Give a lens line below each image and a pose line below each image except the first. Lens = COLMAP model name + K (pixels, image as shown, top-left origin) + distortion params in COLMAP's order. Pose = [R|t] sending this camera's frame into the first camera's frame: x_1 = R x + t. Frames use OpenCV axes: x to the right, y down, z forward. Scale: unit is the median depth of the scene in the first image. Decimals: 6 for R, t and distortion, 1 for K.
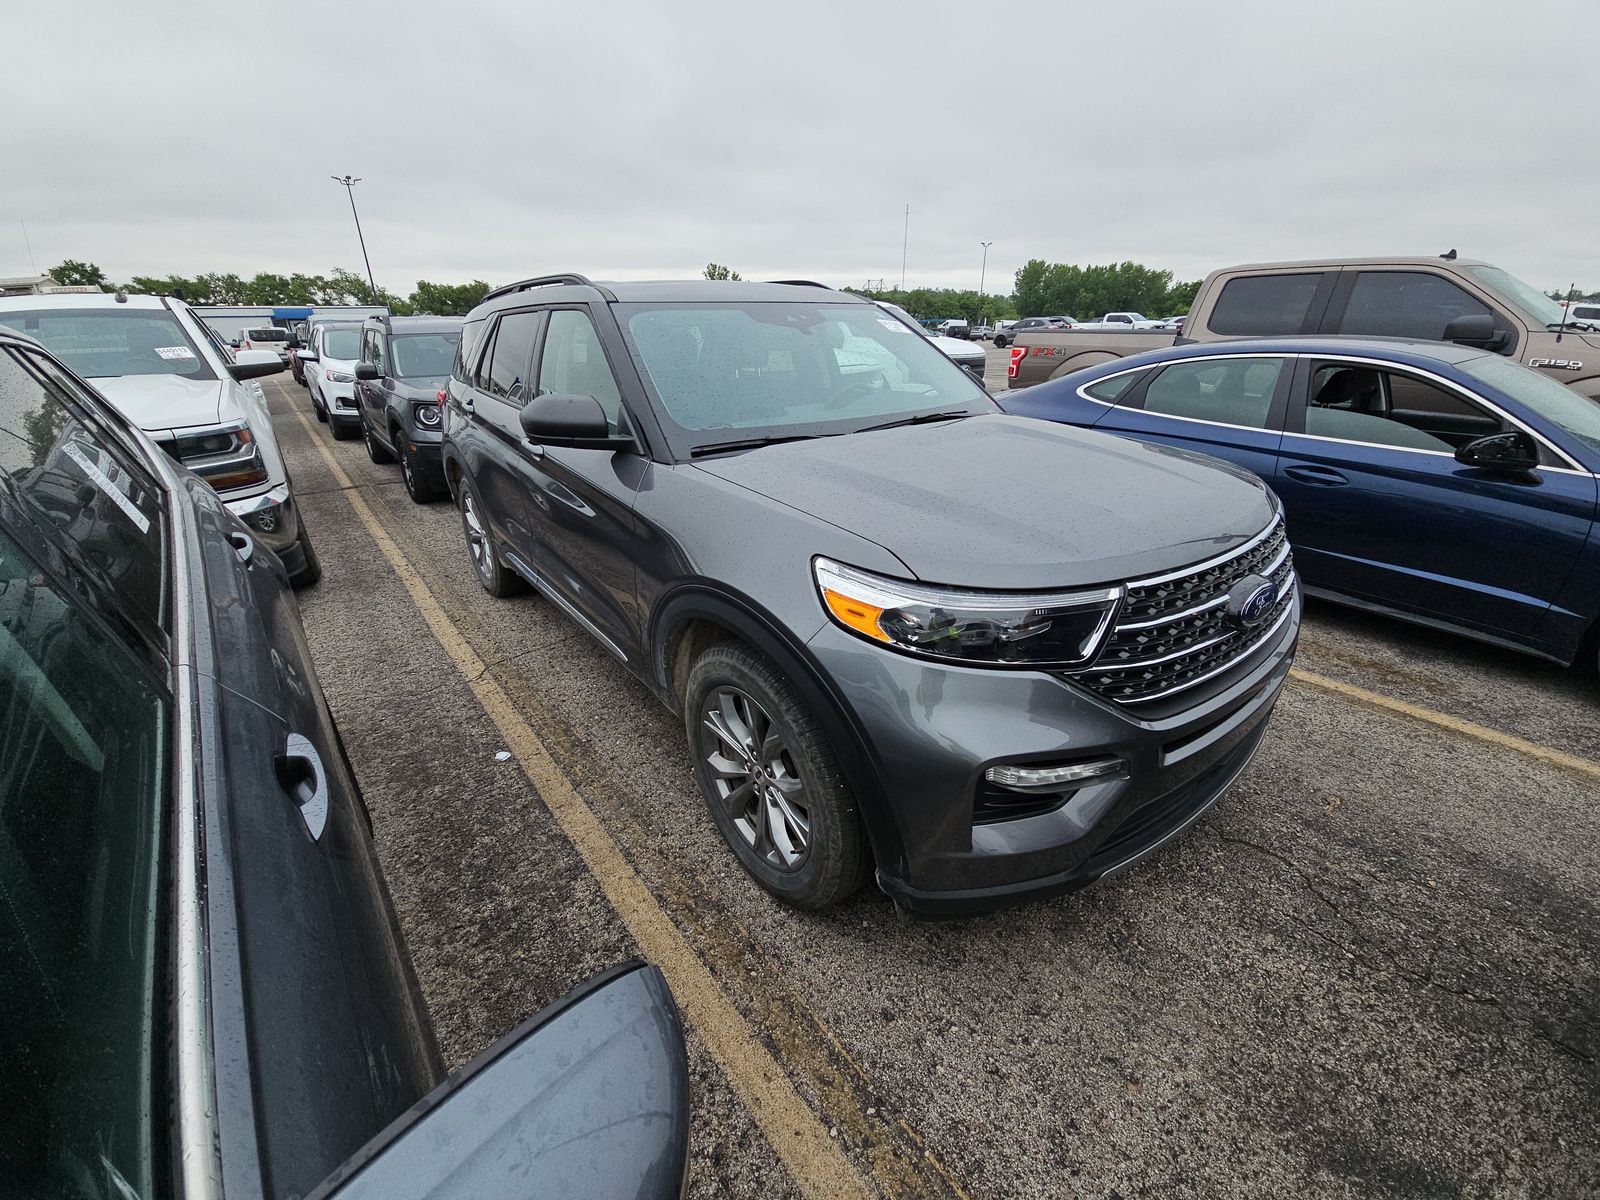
lens RADIAL K [[648.1, 0, 800.0], [0, 648.1, 600.0], [0, 0, 1]] dist [0.026434, -0.017610]
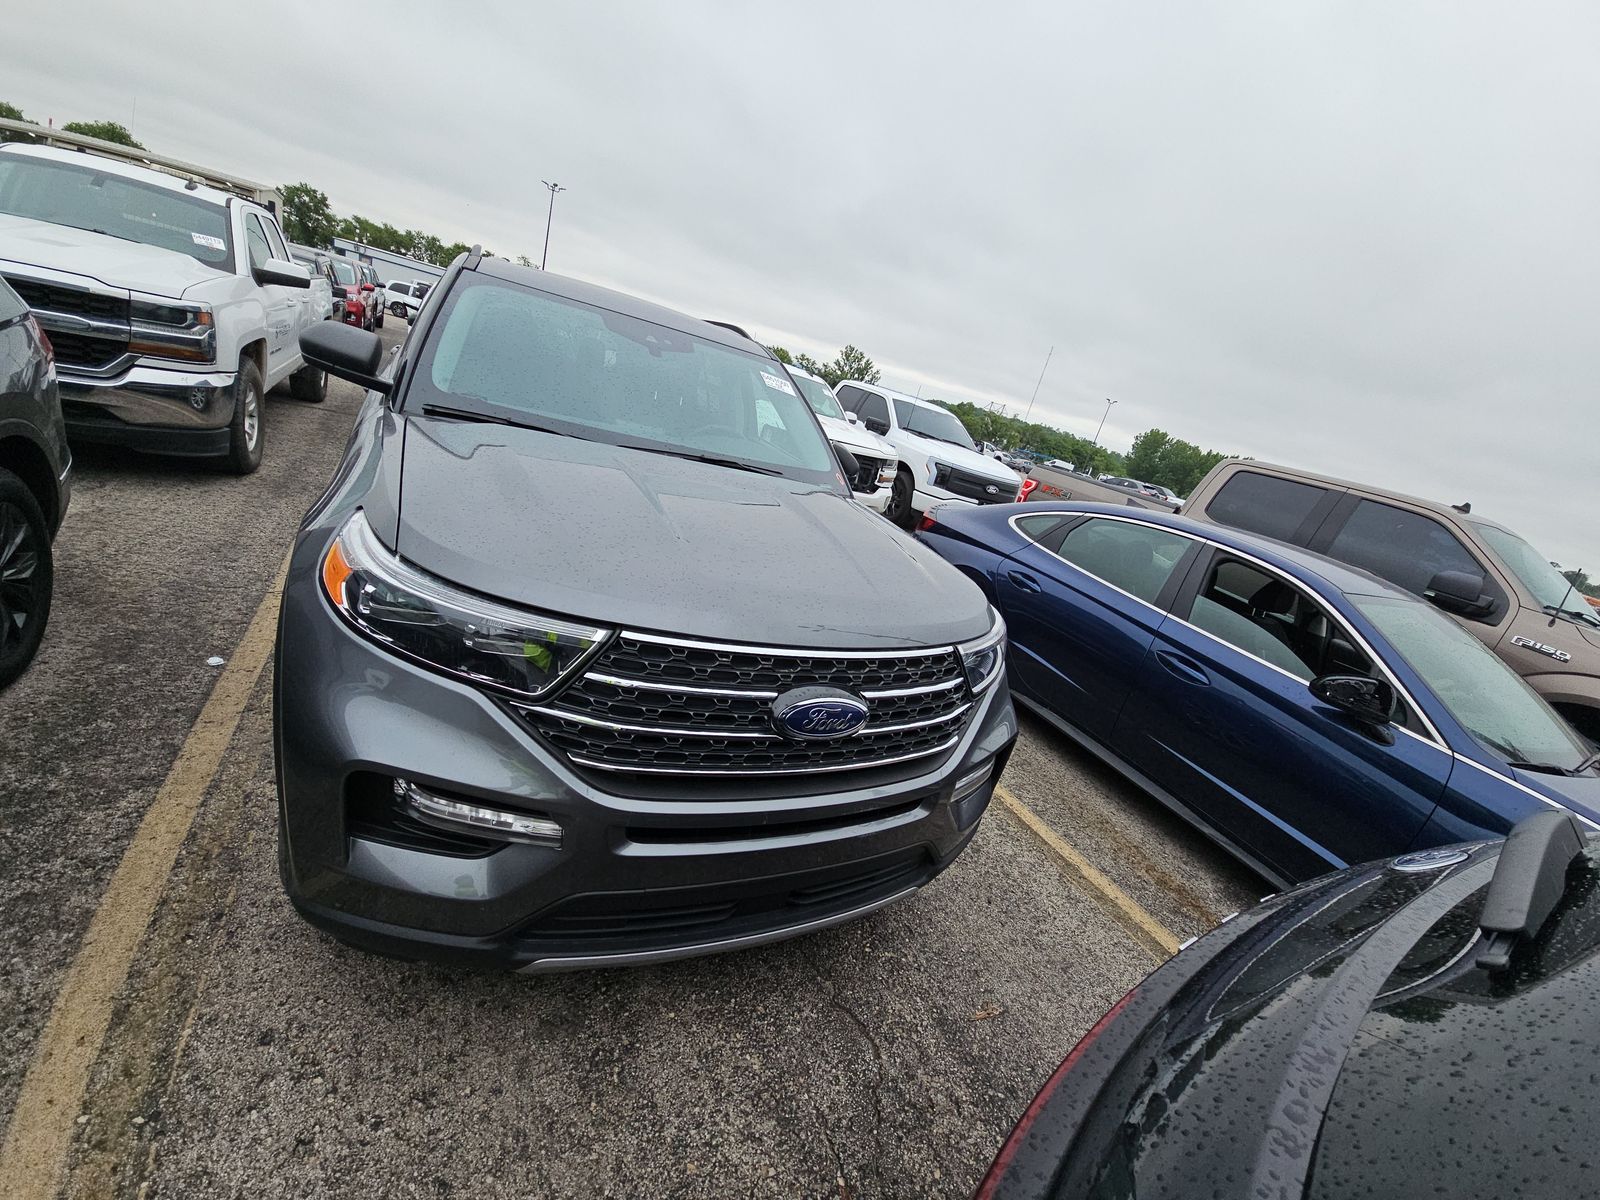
lens RADIAL K [[646.9, 0, 800.0], [0, 646.9, 600.0], [0, 0, 1]] dist [0.012696, -0.009061]
pose [[0.947182, 0.307659, -0.090514, 0.405672], [-0.315720, 0.944104, -0.094810, -0.029324], [0.056285, 0.118379, 0.991372, 0.070457]]
